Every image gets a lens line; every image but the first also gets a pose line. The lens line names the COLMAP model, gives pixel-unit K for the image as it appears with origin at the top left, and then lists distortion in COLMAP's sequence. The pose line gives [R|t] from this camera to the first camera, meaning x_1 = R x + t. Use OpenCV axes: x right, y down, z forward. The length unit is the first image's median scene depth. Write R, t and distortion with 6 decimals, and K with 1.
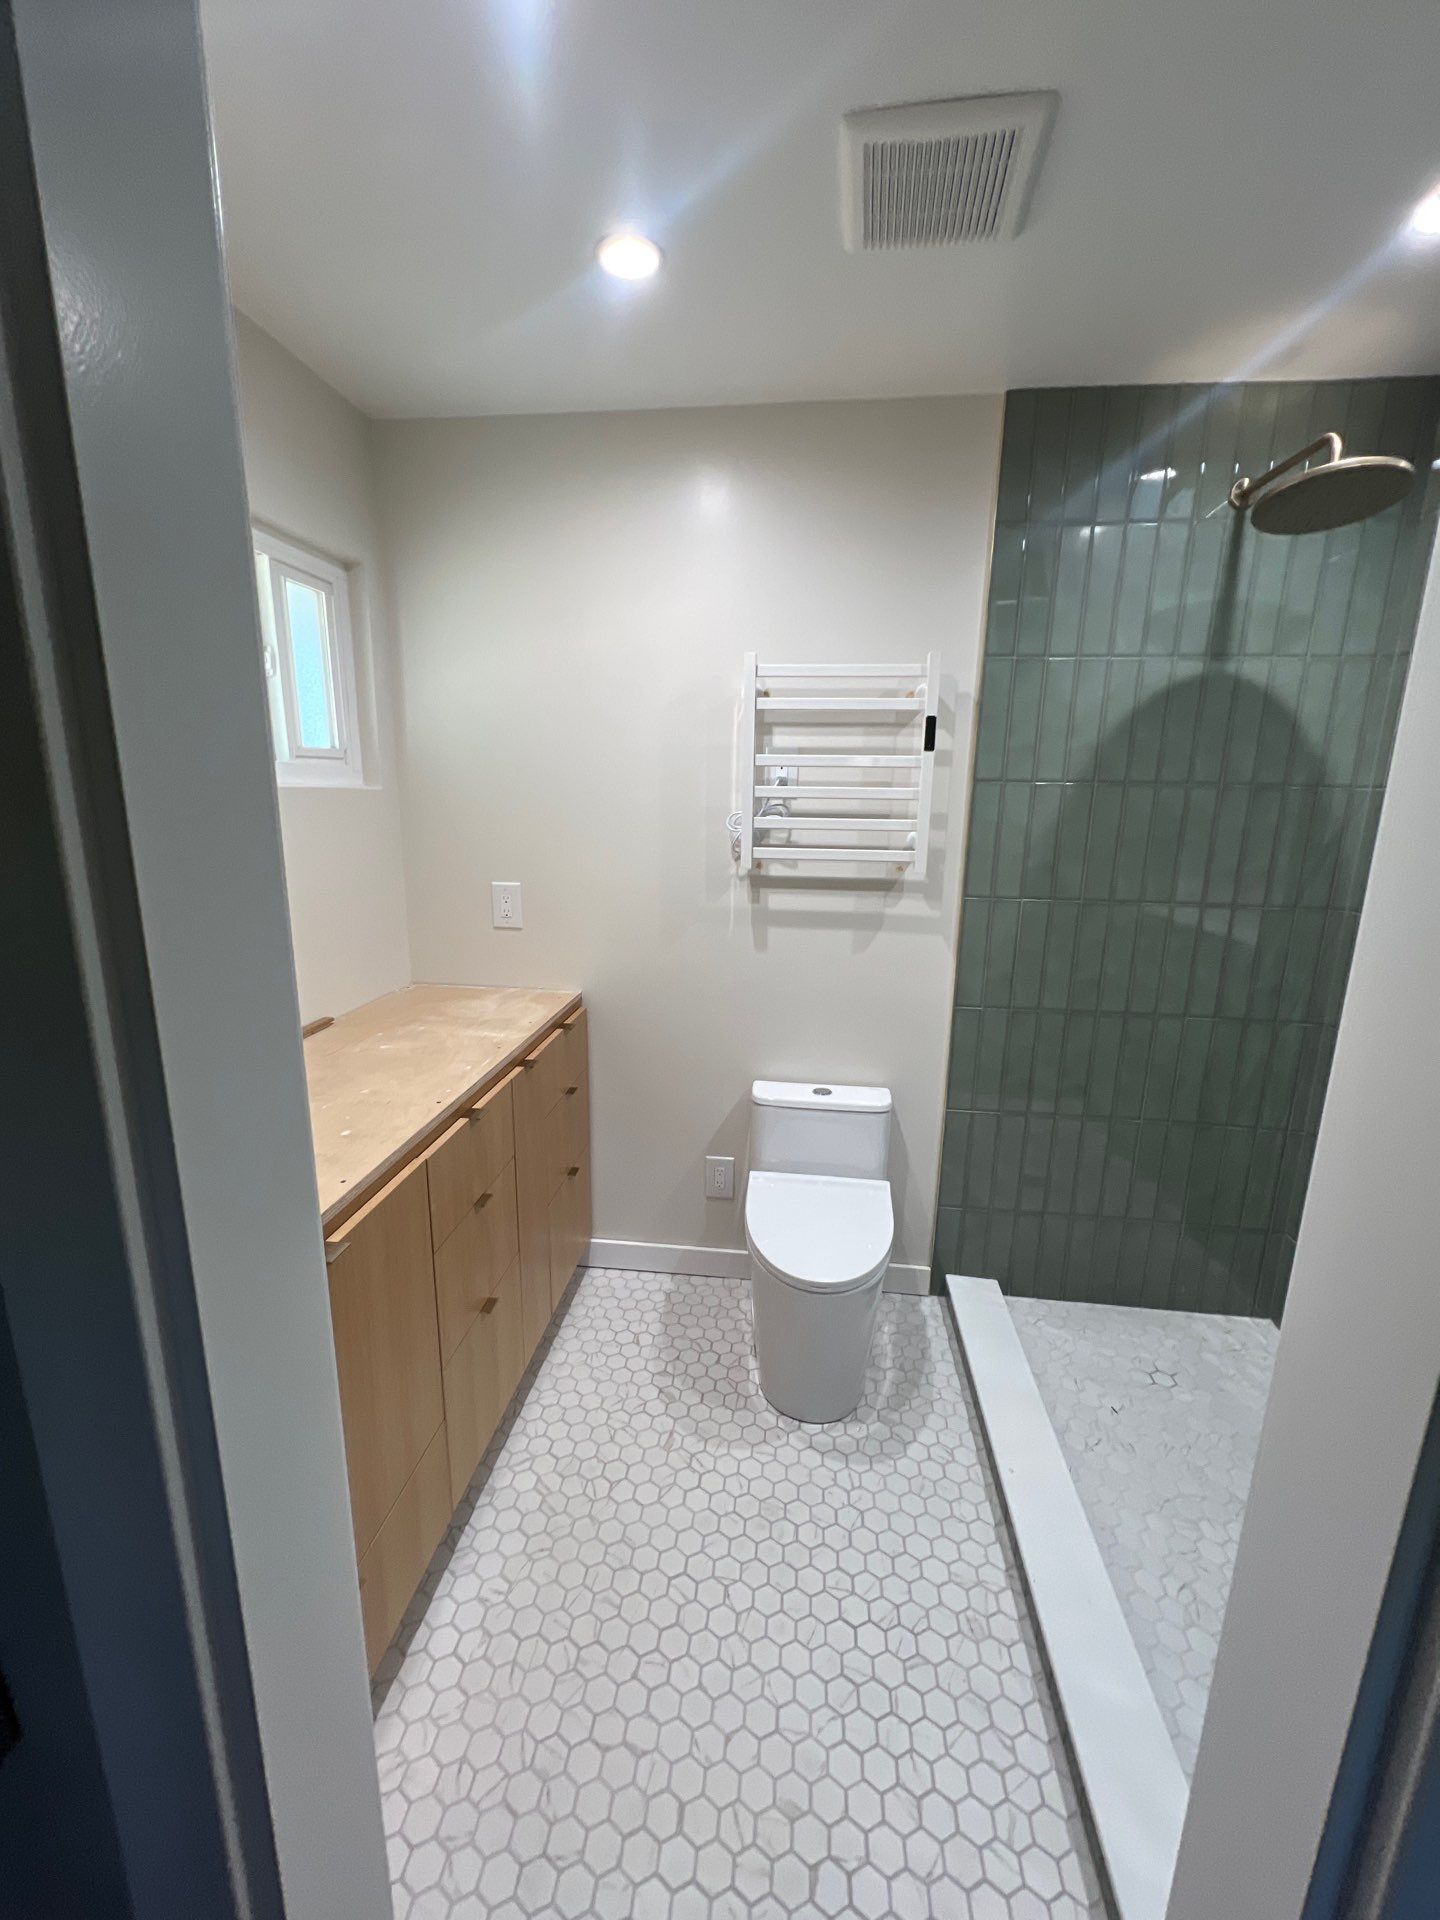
lens RADIAL K [[764.9, 0, 726.2], [0, 764.9, 956.1], [0, 0, 1]] dist [-0.001446, 0.000150]
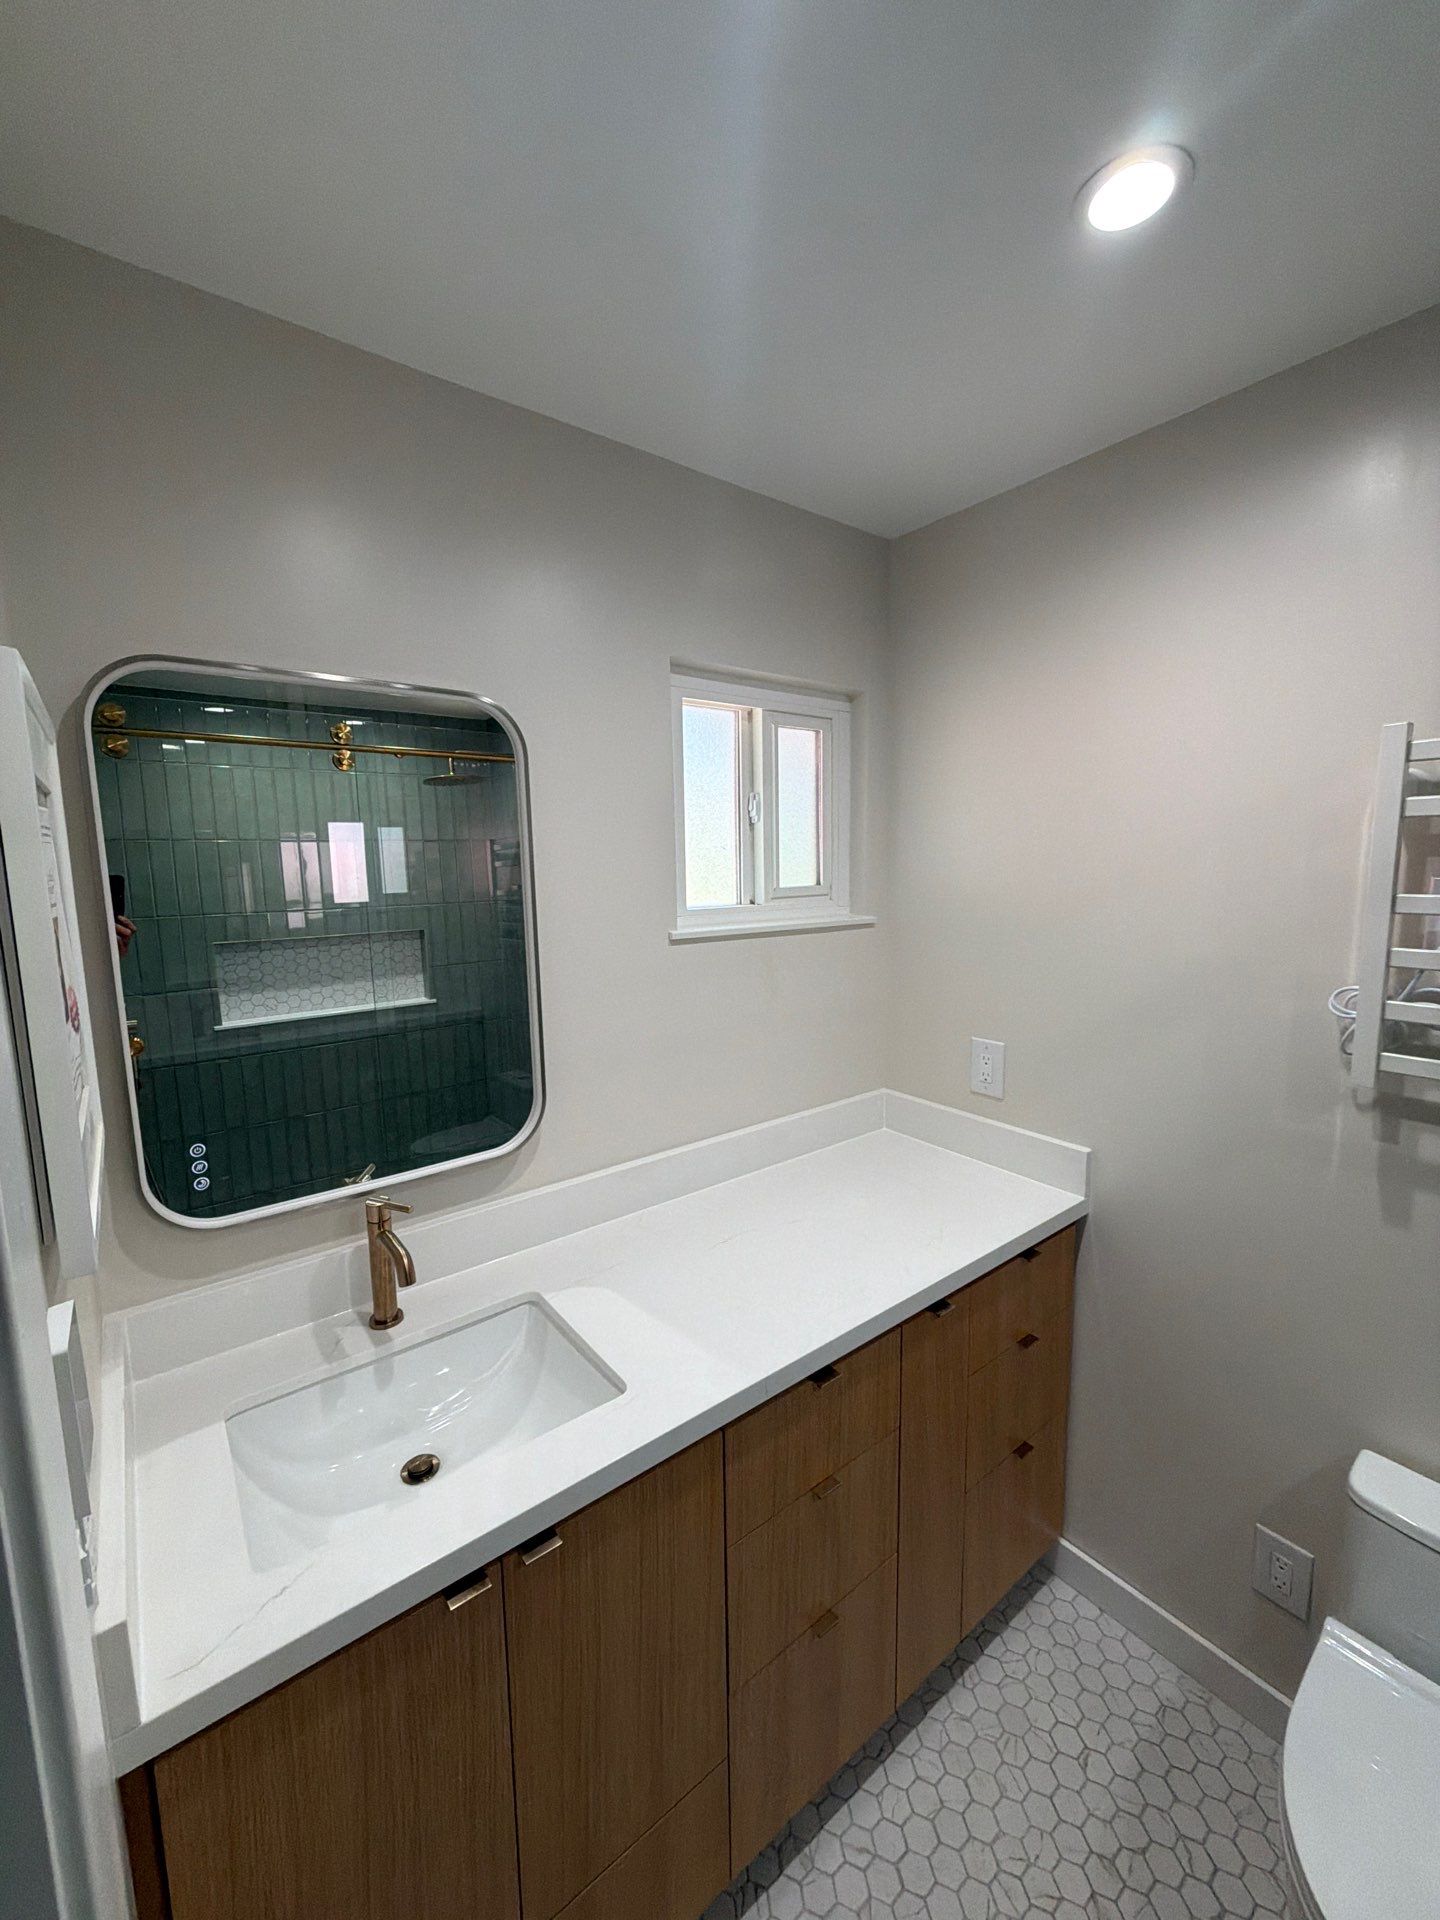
lens RADIAL K [[758.0, 0, 720.0], [0, 758.0, 960.0], [0, 0, 1]] dist [0.000259, 0.000036]
pose [[0.691592, 0.064945, -0.719363, 0.098648], [-0.123992, 0.991840, -0.029661, -0.135947], [0.711566, 0.109709, 0.694001, 0.258161]]
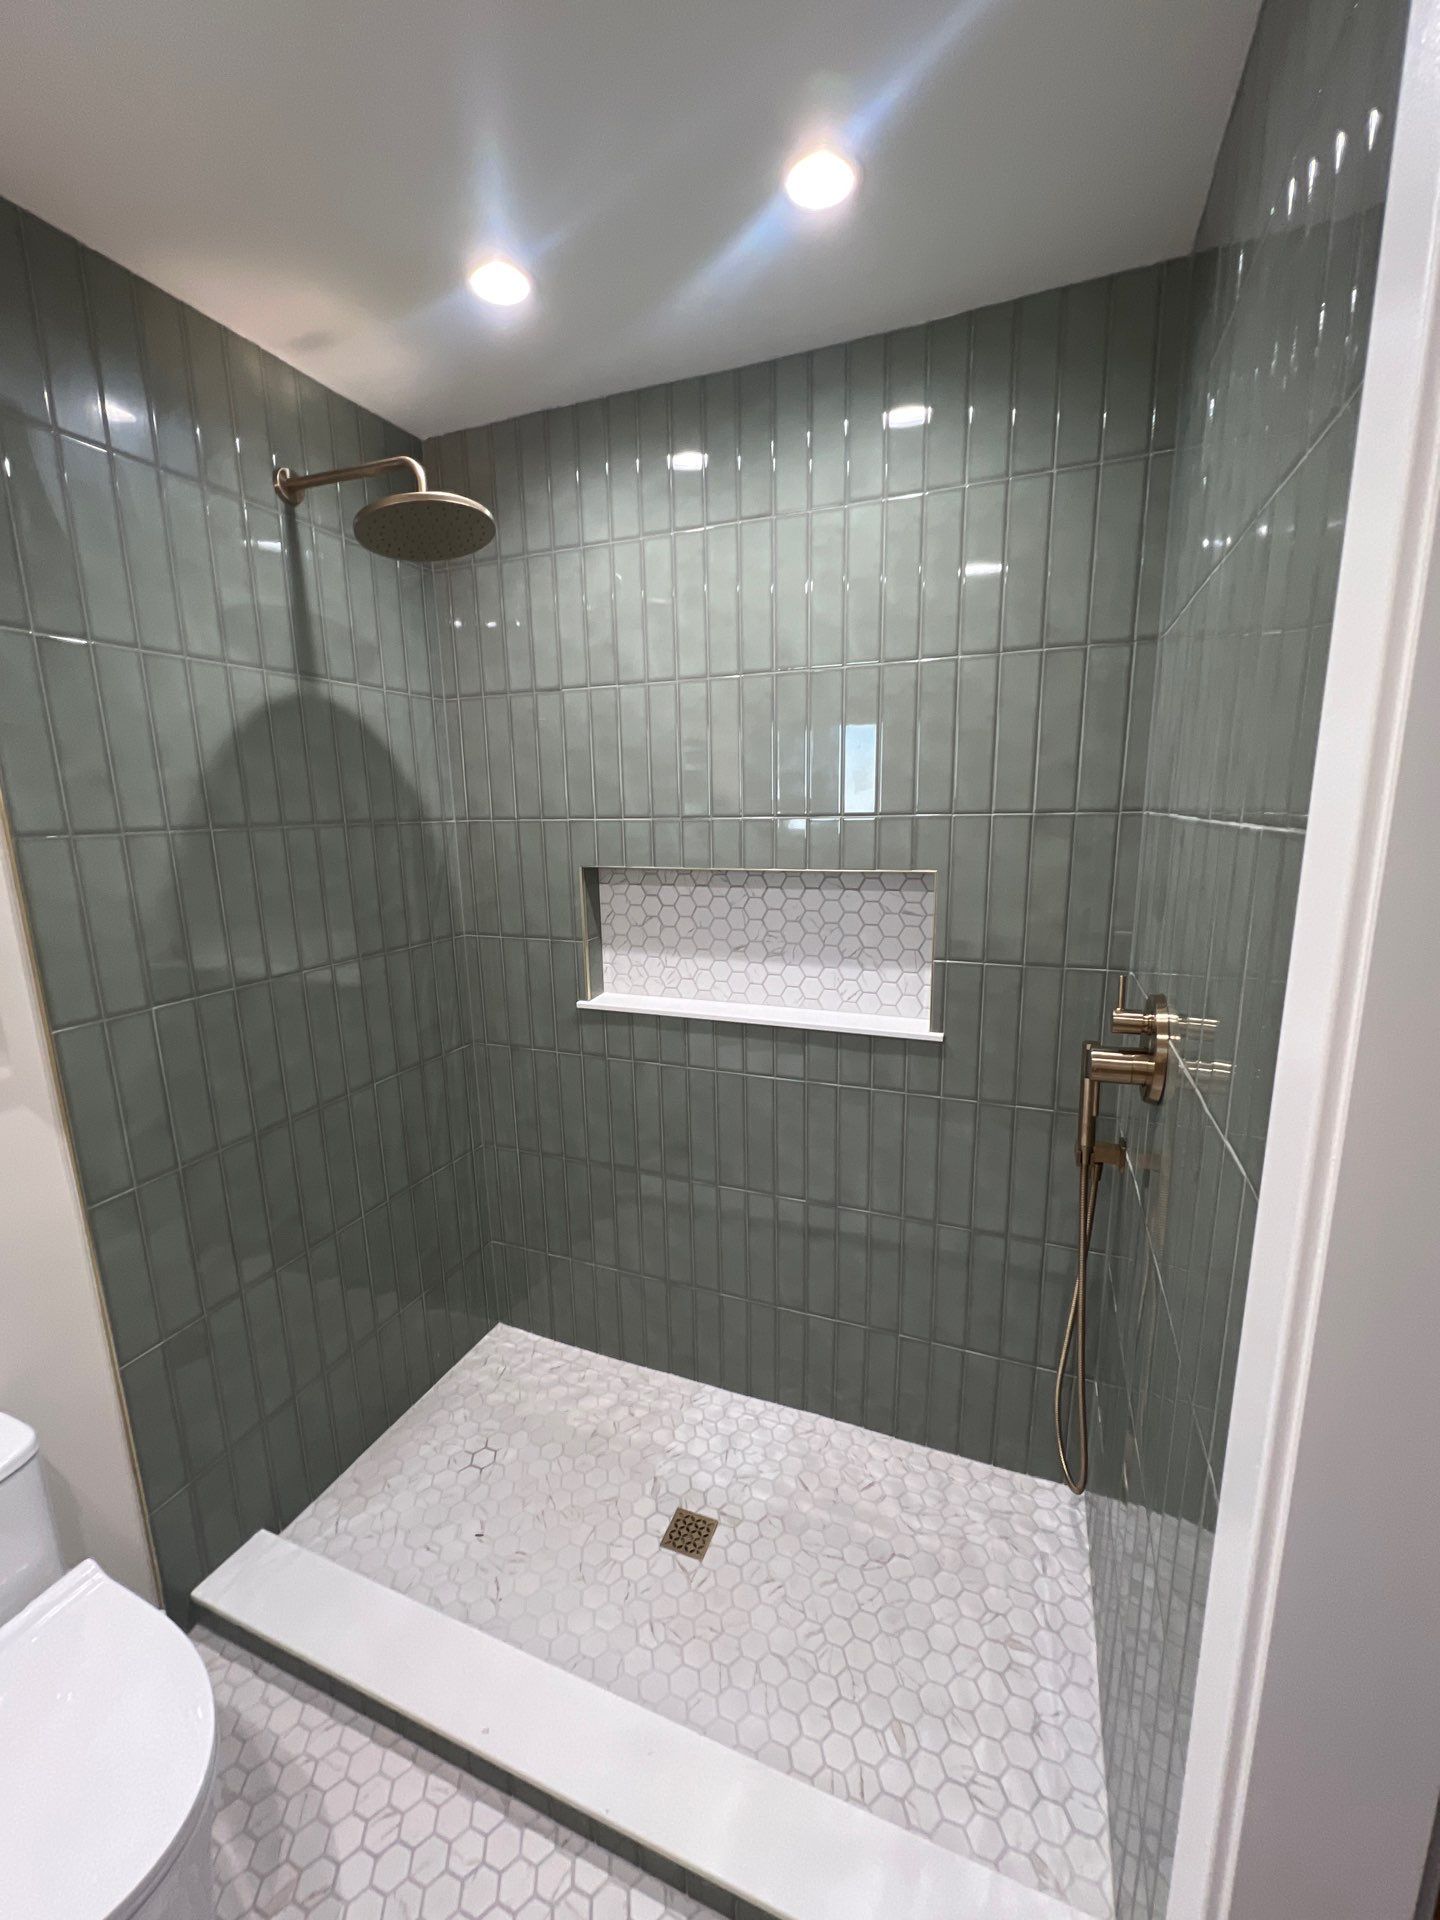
lens RADIAL K [[766.7, 0, 725.9], [0, 766.7, 955.2], [0, 0, 1]] dist [-0.000534, 0.000412]
pose [[0.267039, -0.211595, 0.940169, -0.098333], [0.225431, 0.962245, 0.152533, -0.111232], [-0.936948, 0.171211, 0.304656, 0.339966]]
